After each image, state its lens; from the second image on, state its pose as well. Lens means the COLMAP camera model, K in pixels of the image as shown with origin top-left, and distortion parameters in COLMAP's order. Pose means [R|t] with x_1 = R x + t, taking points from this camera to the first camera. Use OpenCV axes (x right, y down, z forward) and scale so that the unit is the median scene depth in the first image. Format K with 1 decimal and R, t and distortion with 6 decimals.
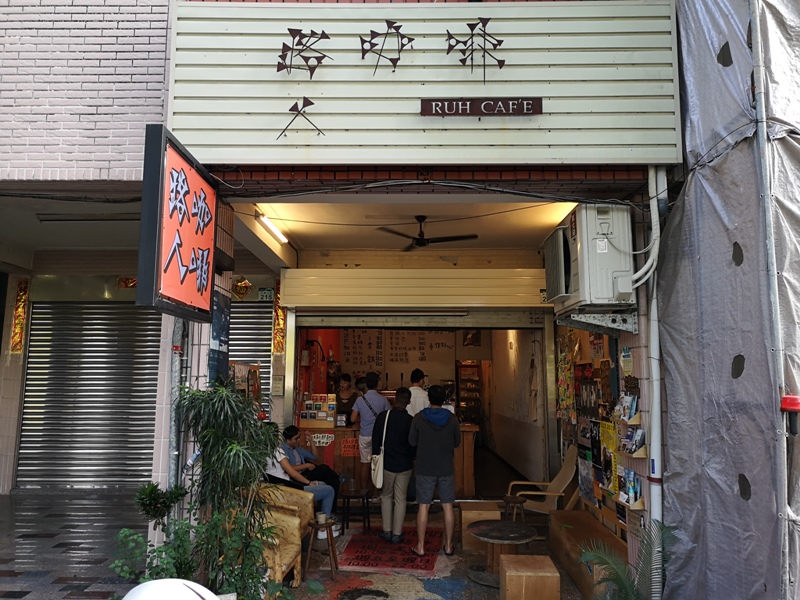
lens RADIAL K [[624.0, 0, 399.4], [0, 624.0, 295.8], [0, 0, 1]] dist [0.055579, -0.064480]
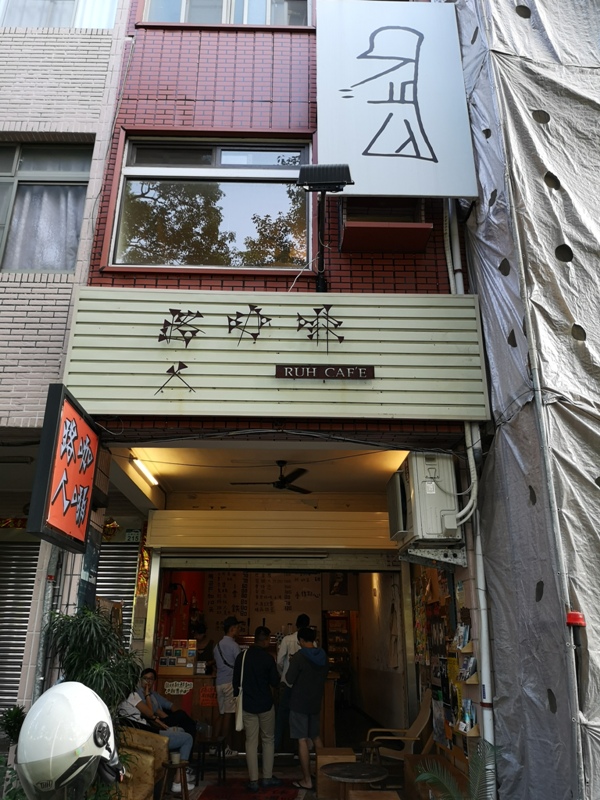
lens RADIAL K [[624.0, 0, 302.3], [0, 624.0, 403.3], [0, 0, 1]] dist [0.055579, -0.064480]
pose [[0.998646, 0.017467, 0.049005, 0.026350], [-0.006191, 0.975159, -0.221418, 0.028070], [-0.051655, 0.220815, 0.973947, -0.167653]]
